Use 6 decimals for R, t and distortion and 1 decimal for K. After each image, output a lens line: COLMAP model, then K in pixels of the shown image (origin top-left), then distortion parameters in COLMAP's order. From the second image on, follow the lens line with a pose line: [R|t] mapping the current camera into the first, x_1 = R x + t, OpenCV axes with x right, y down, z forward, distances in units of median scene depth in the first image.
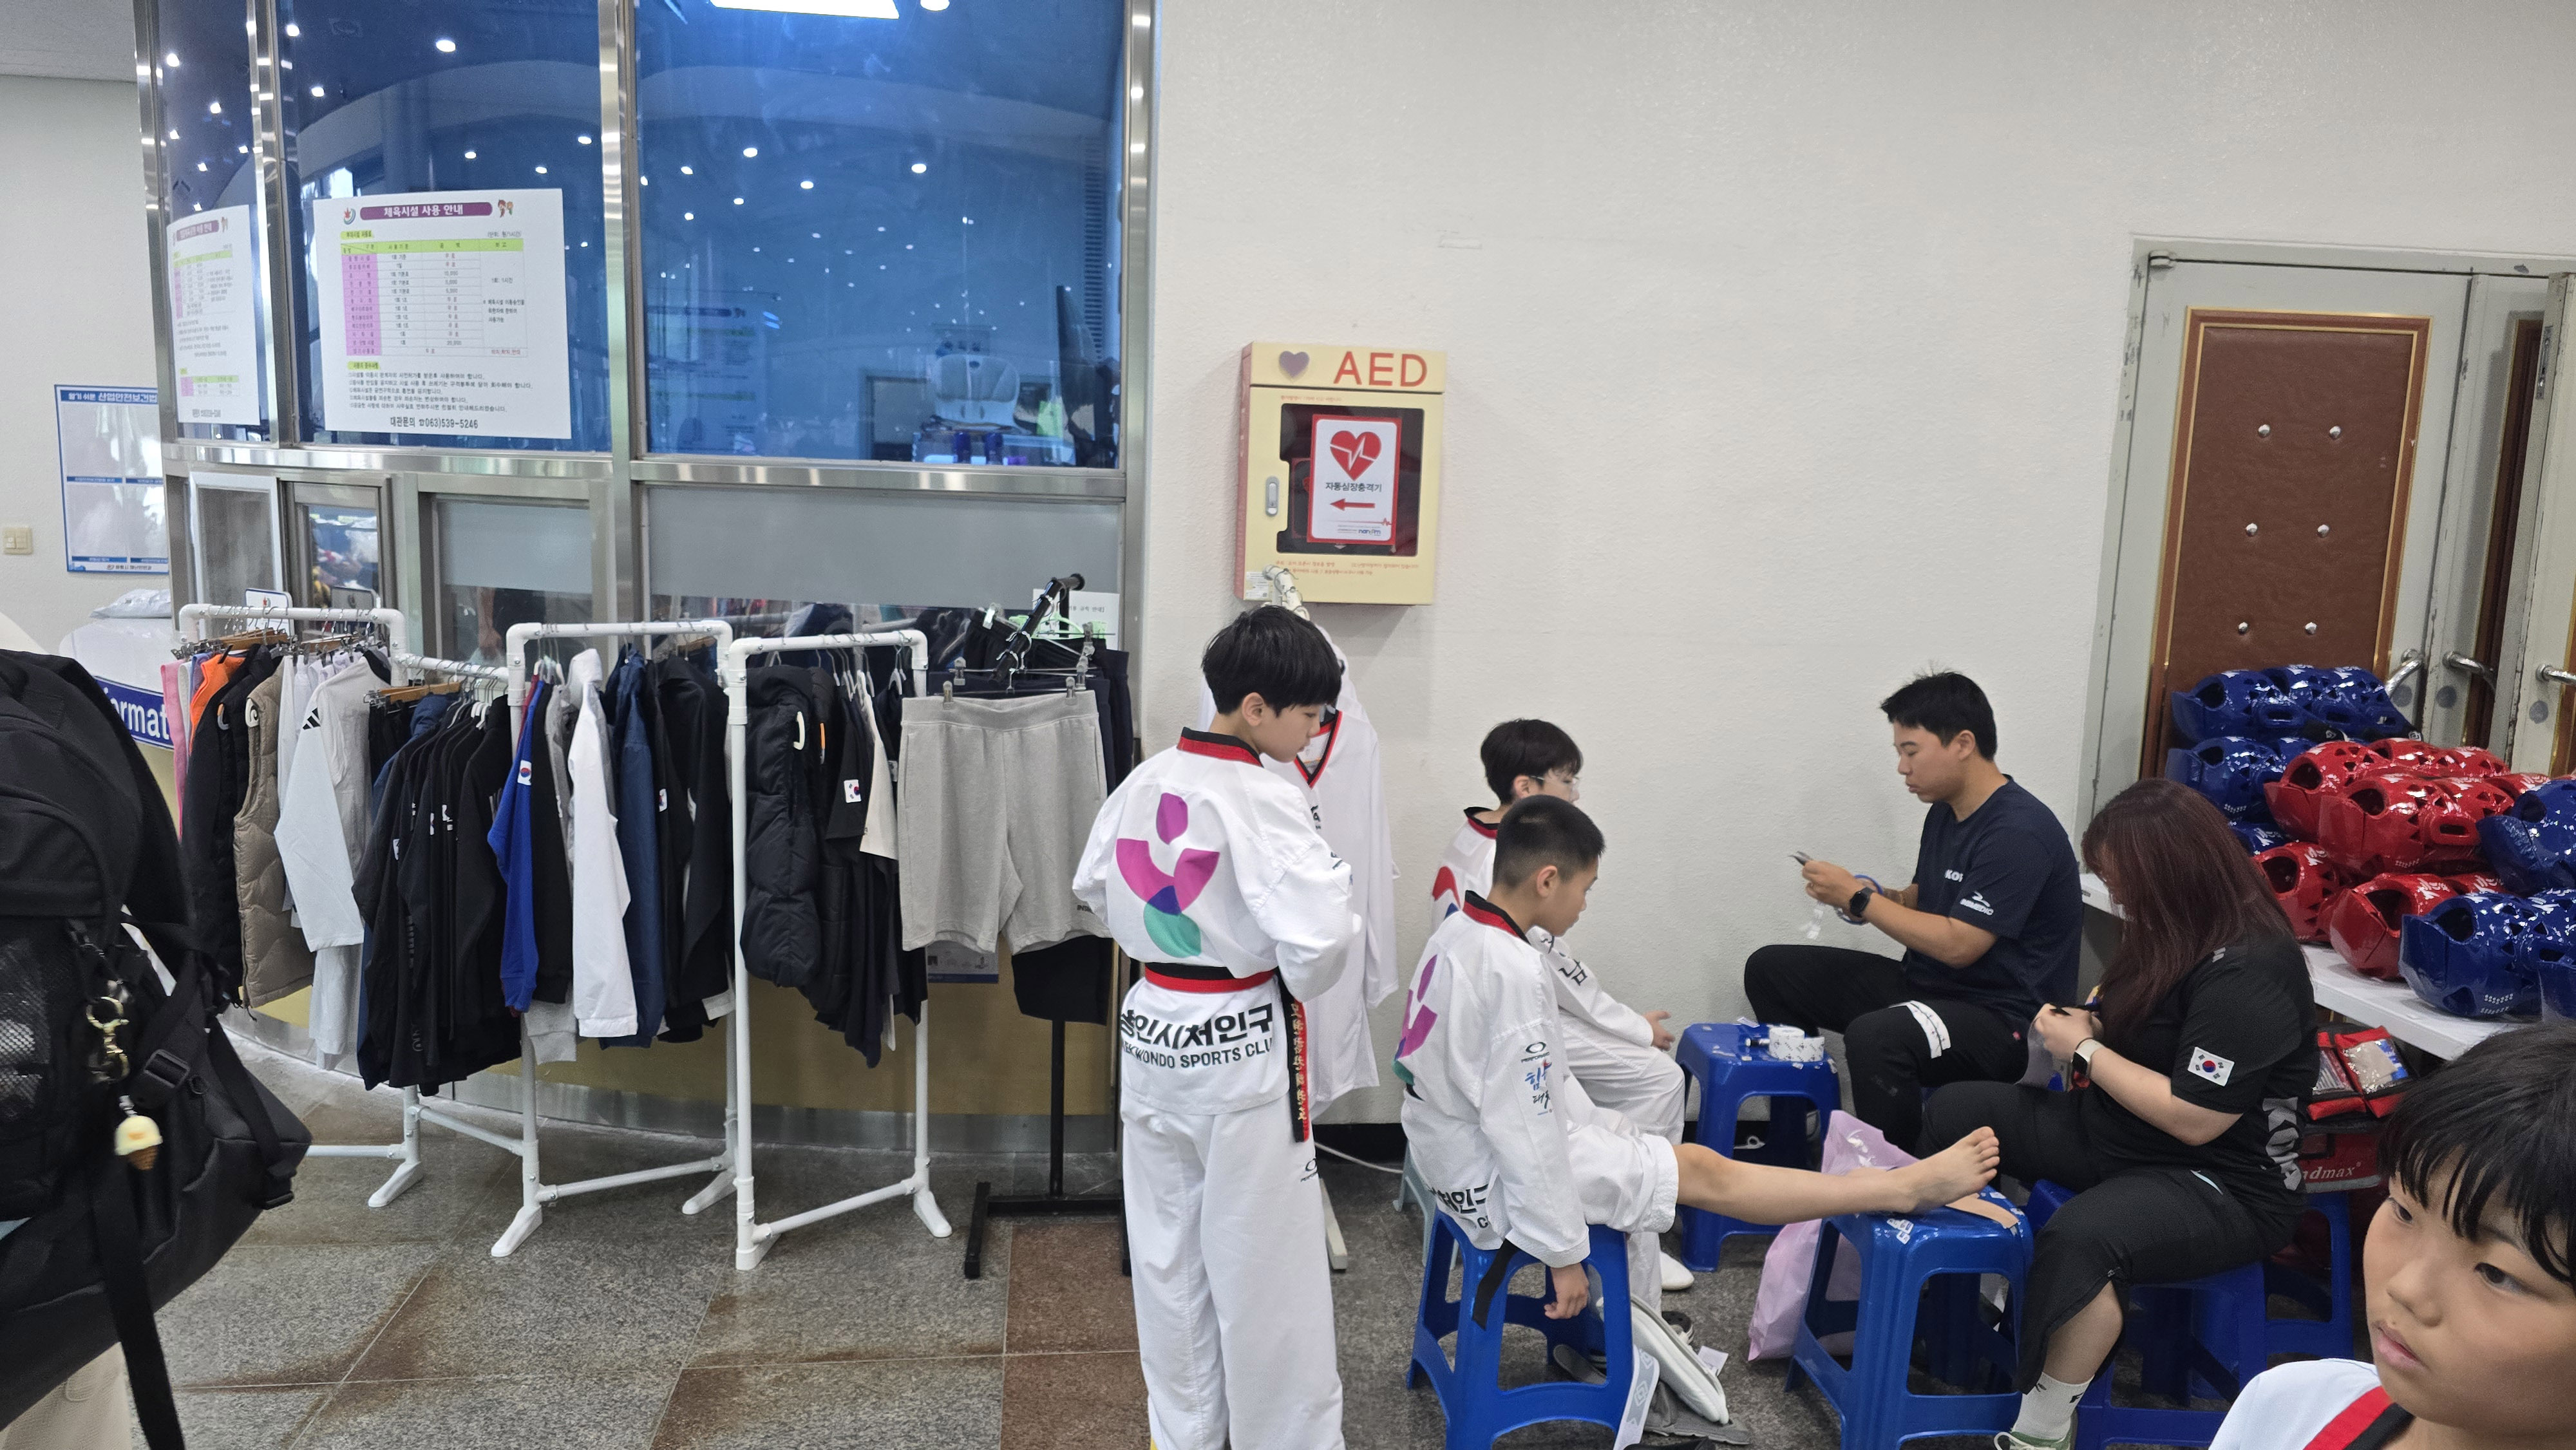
lens RADIAL K [[1685.0, 0, 1273.9], [0, 1685.0, 735.1], [0, 0, 1]] dist [0.062995, -0.055934]
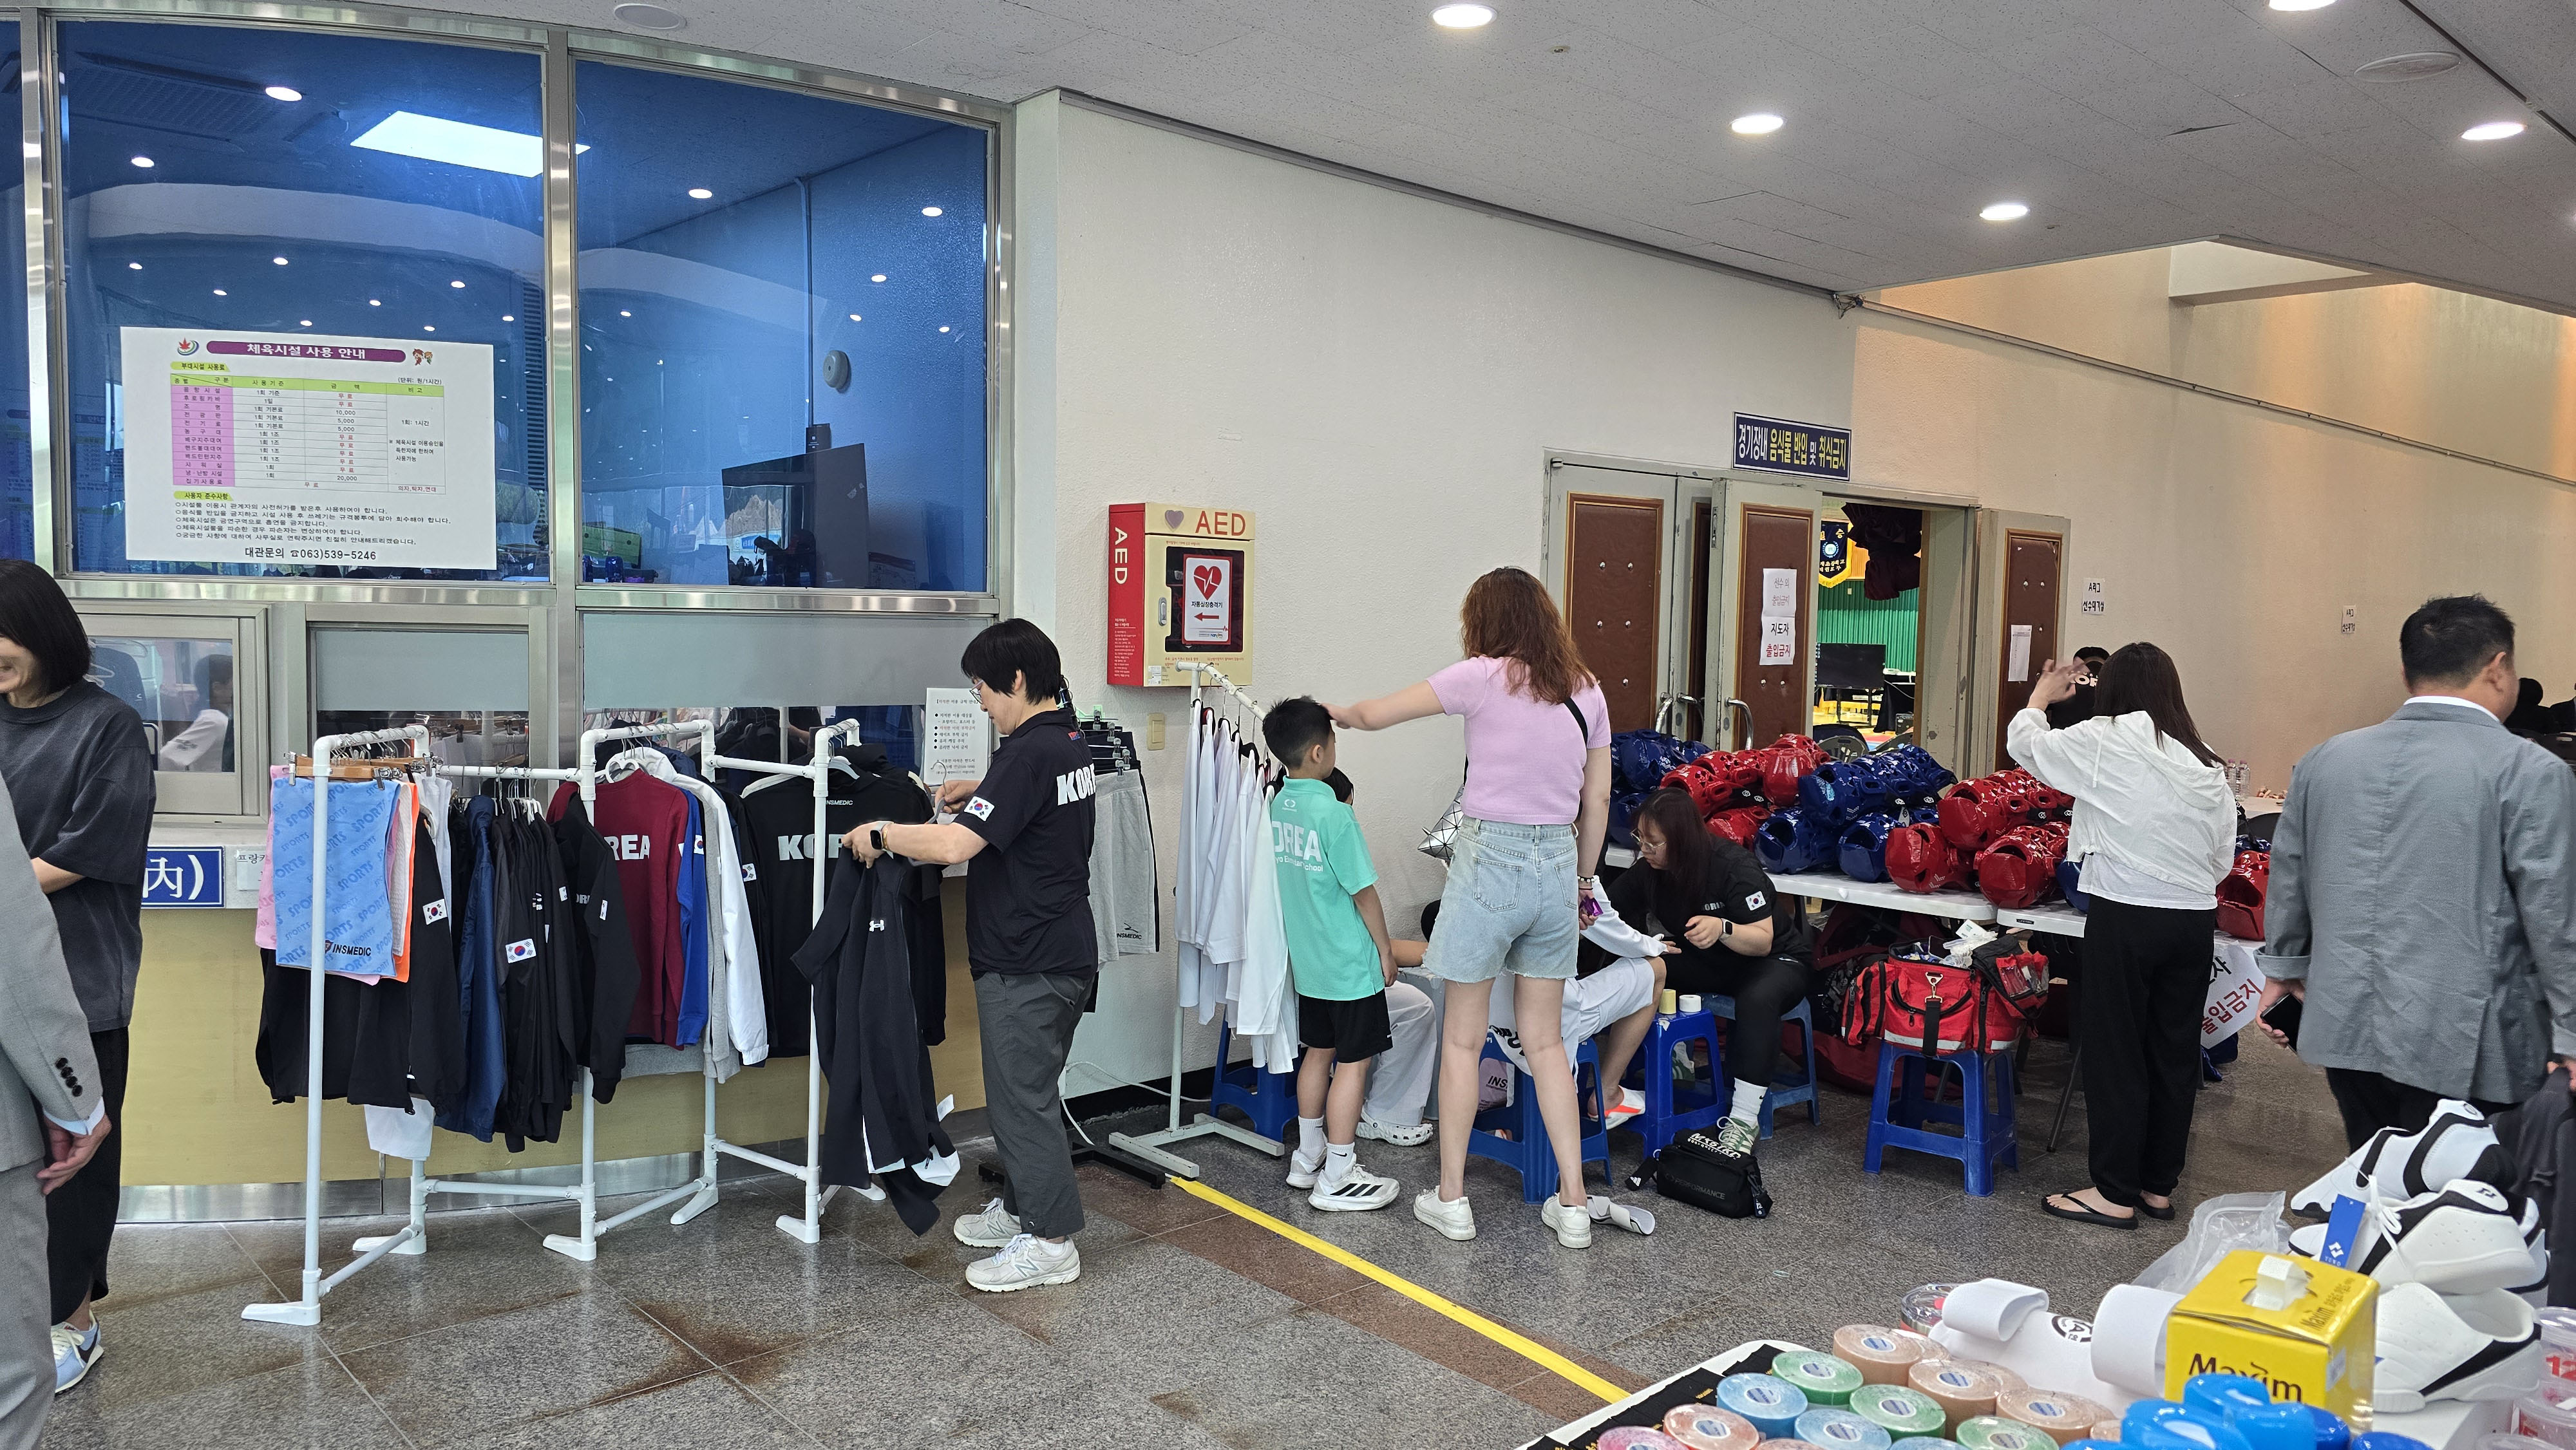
lens RADIAL K [[1685.0, 0, 1275.2], [0, 1685.0, 711.8], [0, 0, 1]] dist [0.062995, -0.055934]
pose [[0.822406, -0.048792, 0.566805, -0.723429], [0.089622, 0.994986, -0.044386, 0.010363], [-0.561797, 0.087301, 0.822656, -0.190552]]
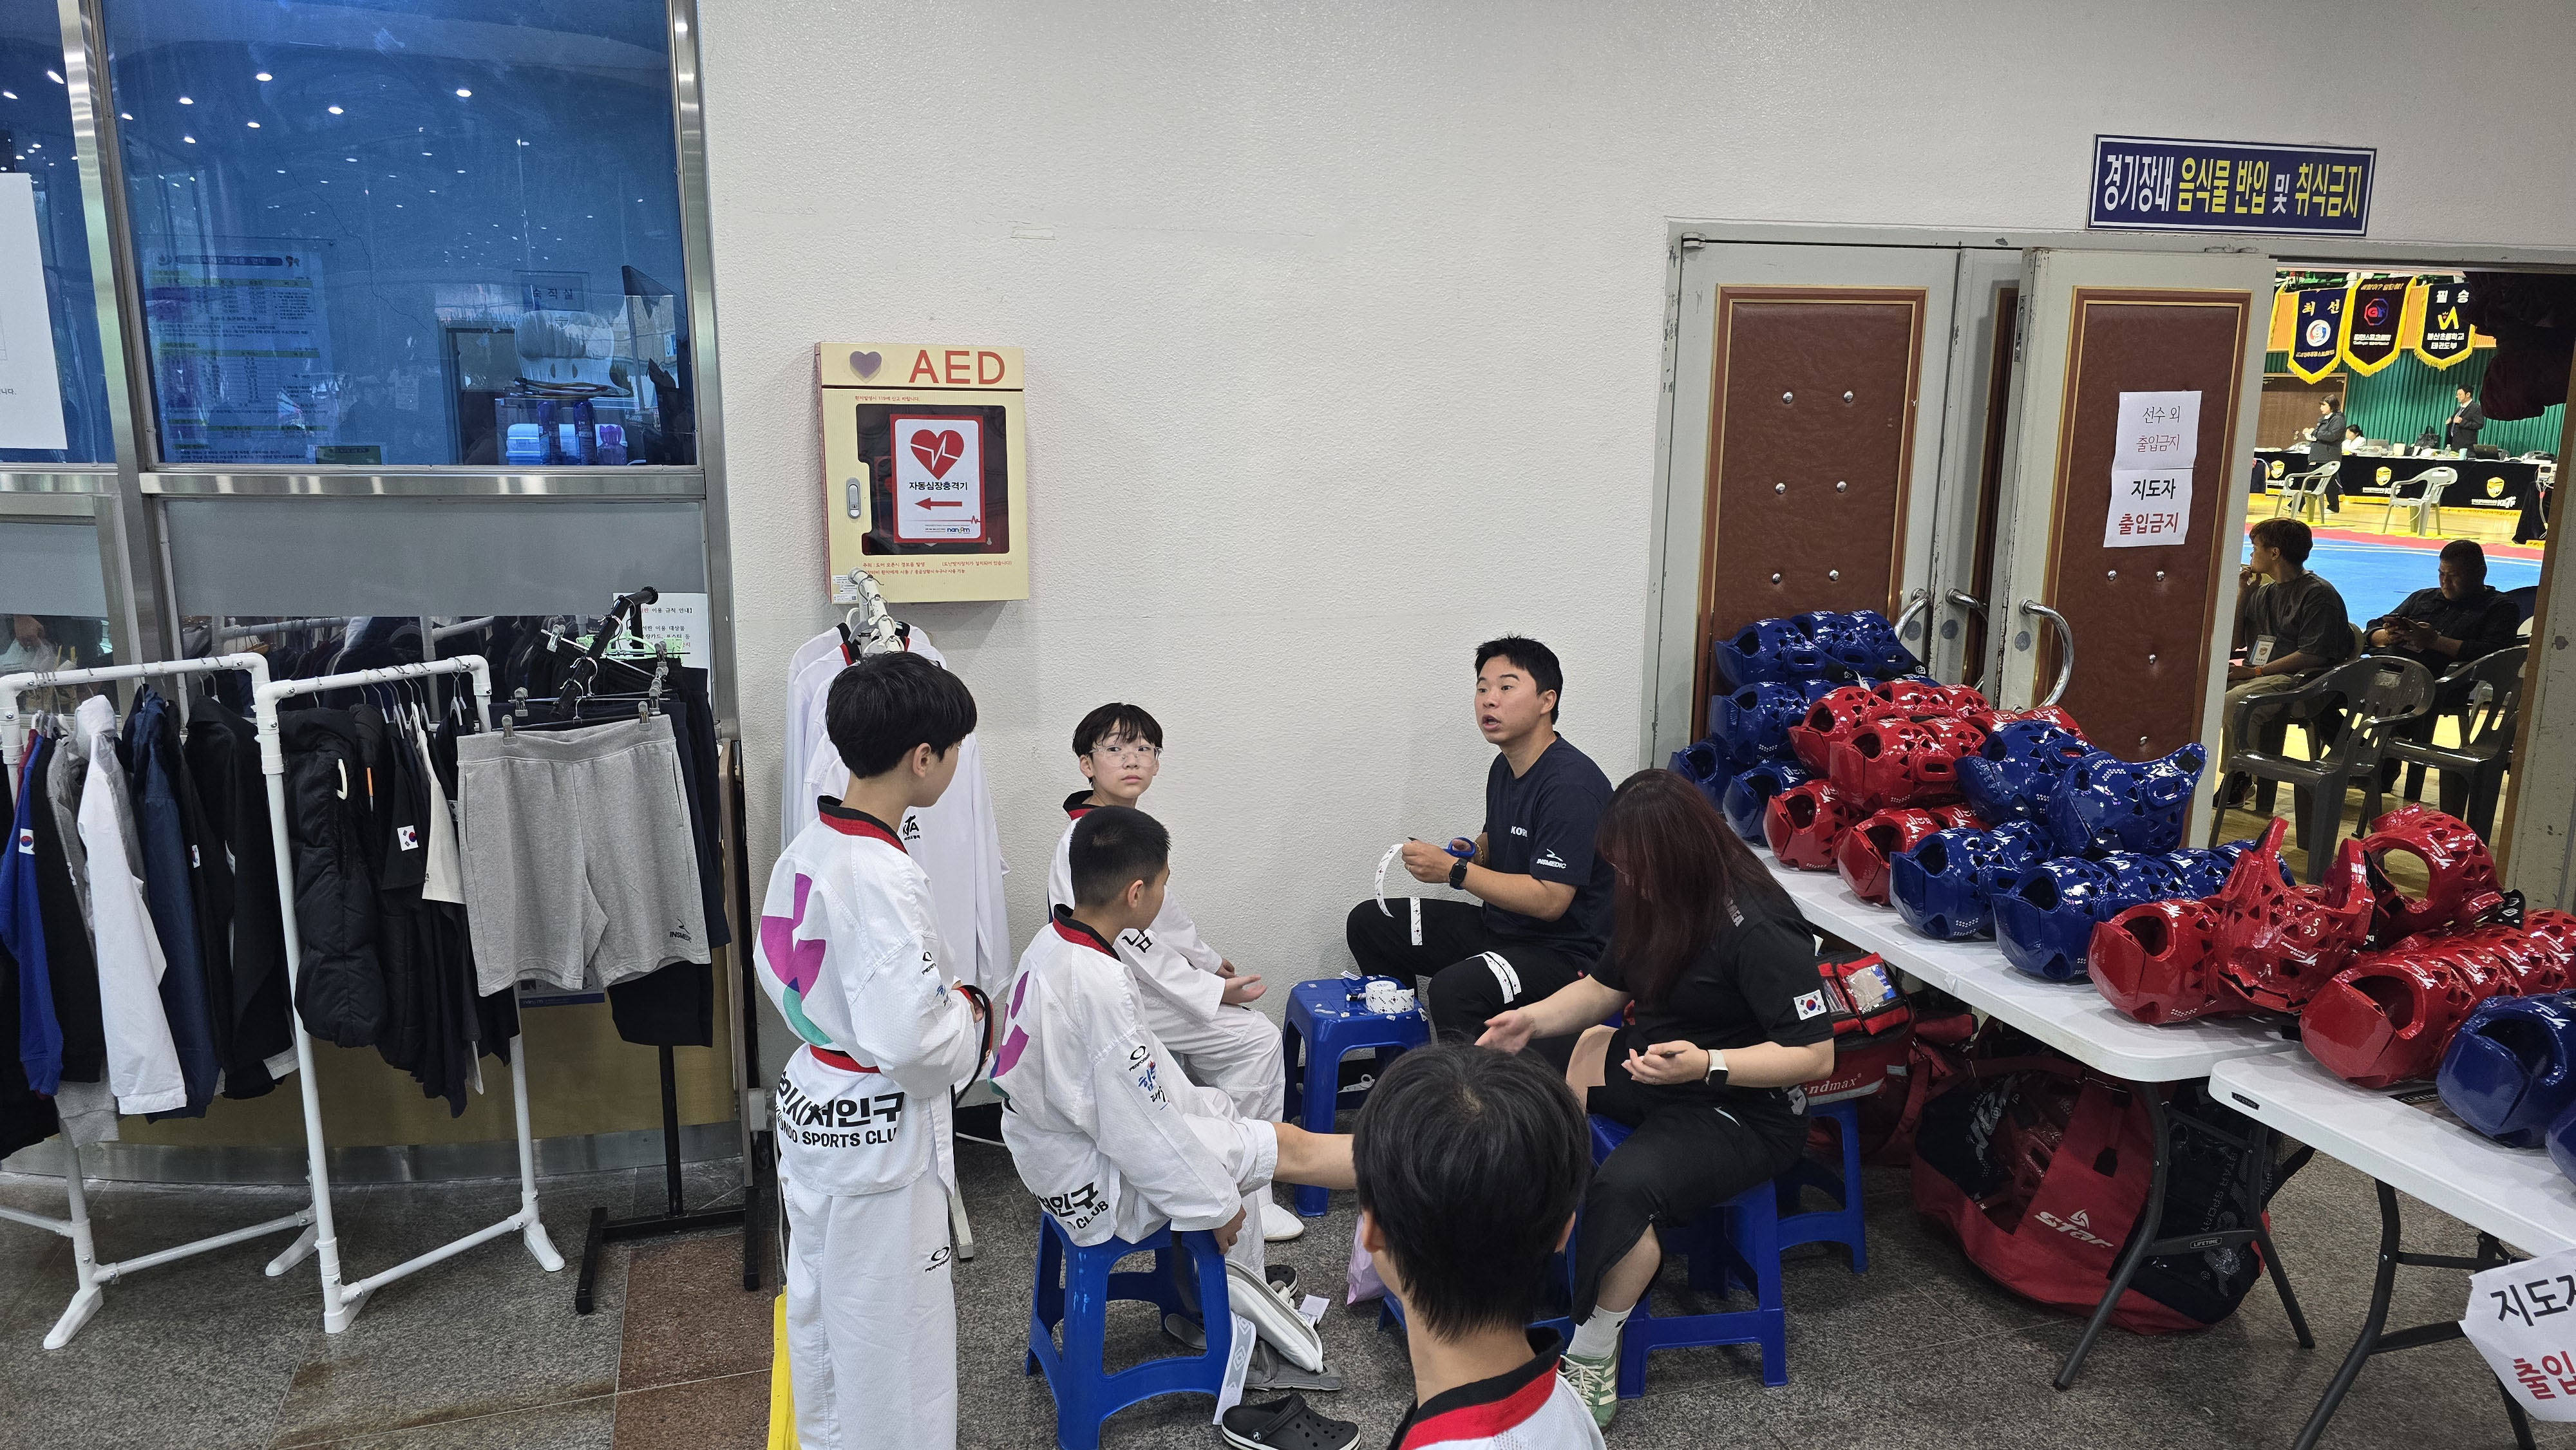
lens RADIAL K [[1685.0, 0, 1253.7], [0, 1685.0, 738.3], [0, 0, 1]] dist [0.062995, -0.055934]
pose [[0.983617, -0.059623, 0.170123, 0.052615], [0.049543, 0.996789, 0.062898, -0.053048], [-0.173327, -0.053439, 0.983413, -0.022161]]
